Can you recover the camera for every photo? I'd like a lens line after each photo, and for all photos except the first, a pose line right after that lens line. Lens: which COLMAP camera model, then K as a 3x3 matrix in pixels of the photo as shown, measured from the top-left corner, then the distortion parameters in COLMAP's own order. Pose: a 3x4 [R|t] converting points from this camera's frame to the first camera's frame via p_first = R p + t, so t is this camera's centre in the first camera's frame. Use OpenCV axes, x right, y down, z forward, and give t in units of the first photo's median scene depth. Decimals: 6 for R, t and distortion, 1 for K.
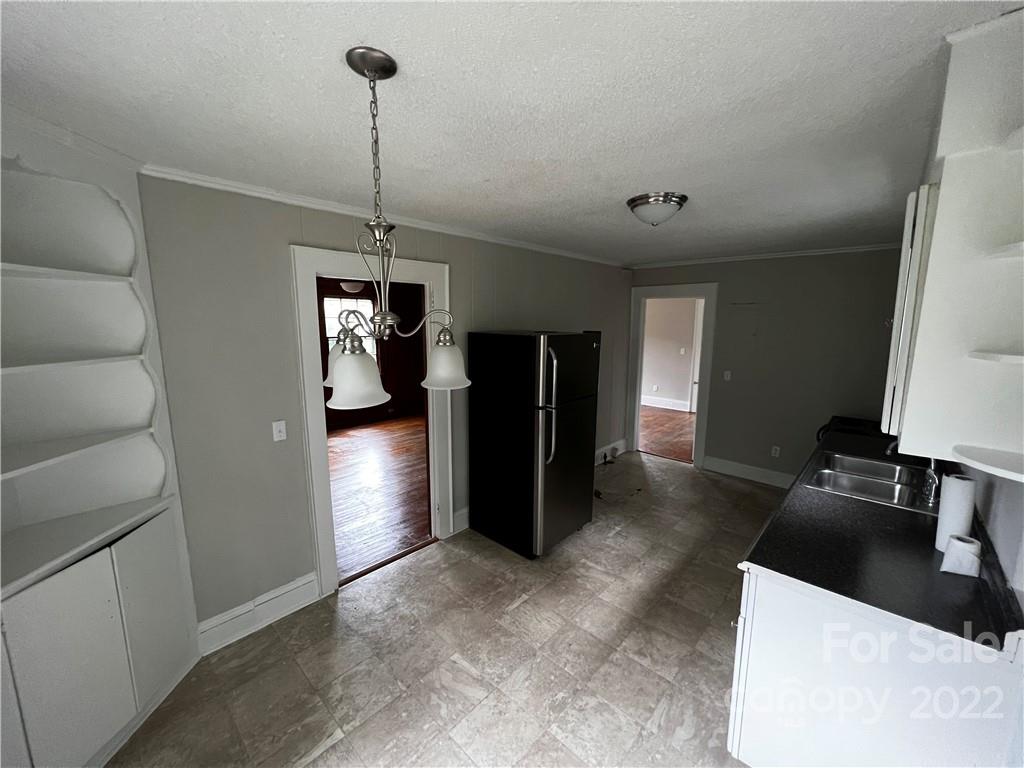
lens RADIAL K [[410.6, 0, 512.7], [0, 410.6, 386.0], [0, 0, 1]] dist [-0.001951, 0.000314]
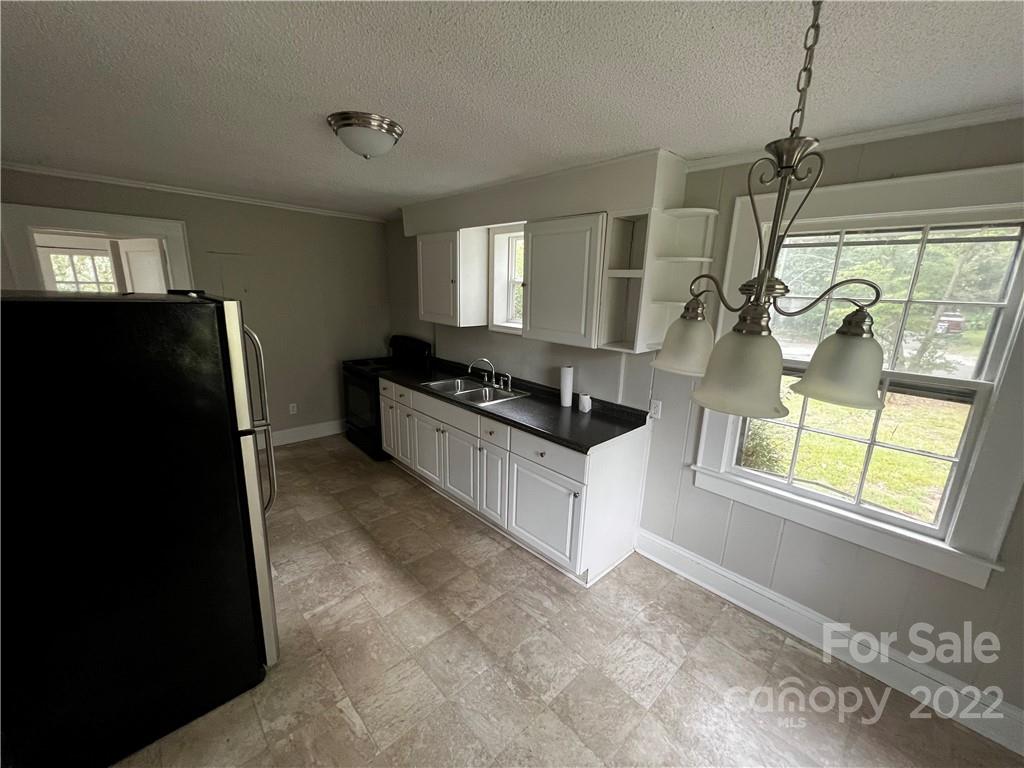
lens RADIAL K [[410.6, 0, 513.5], [0, 410.6, 382.5], [0, 0, 1]] dist [-0.001951, 0.000314]
pose [[0.061074, -0.237429, 0.969483, -0.545914], [0.127167, 0.965232, 0.228377, -0.118432], [-0.989999, 0.109338, 0.089144, 0.710965]]
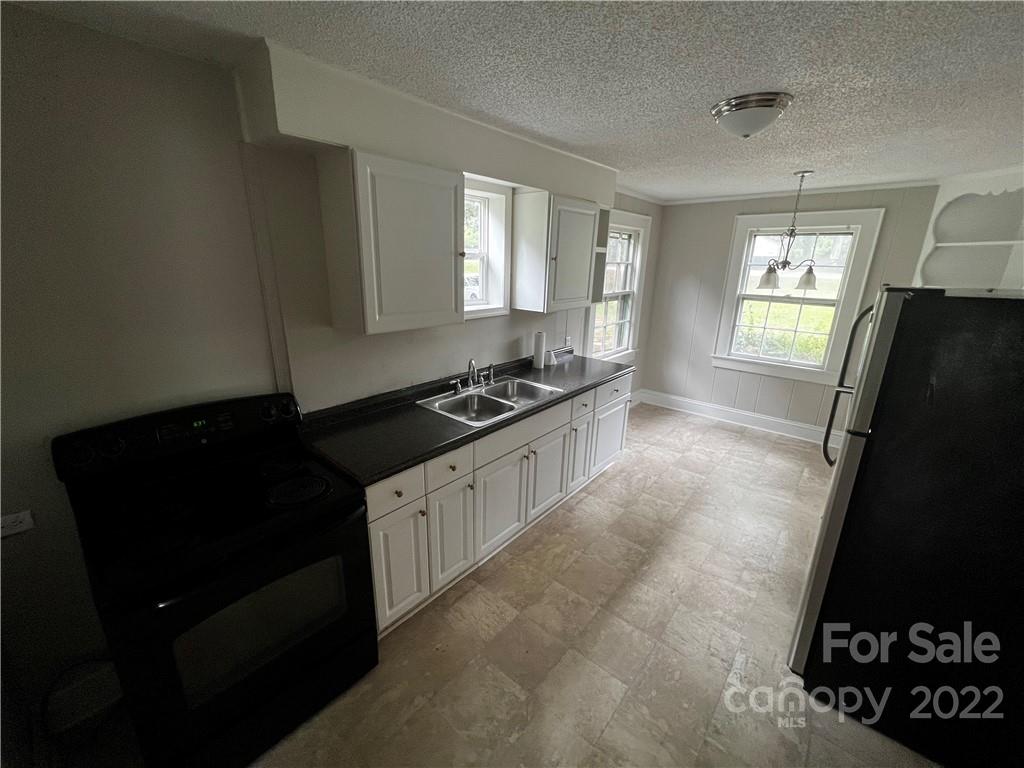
lens RADIAL K [[410.6, 0, 512.5], [0, 410.6, 378.9], [0, 0, 1]] dist [-0.001951, 0.000314]
pose [[-0.998989, -0.019437, -0.040525, 0.864428], [-0.034912, 0.903435, 0.427301, -0.309127], [0.028306, 0.428284, -0.903201, 1.996716]]
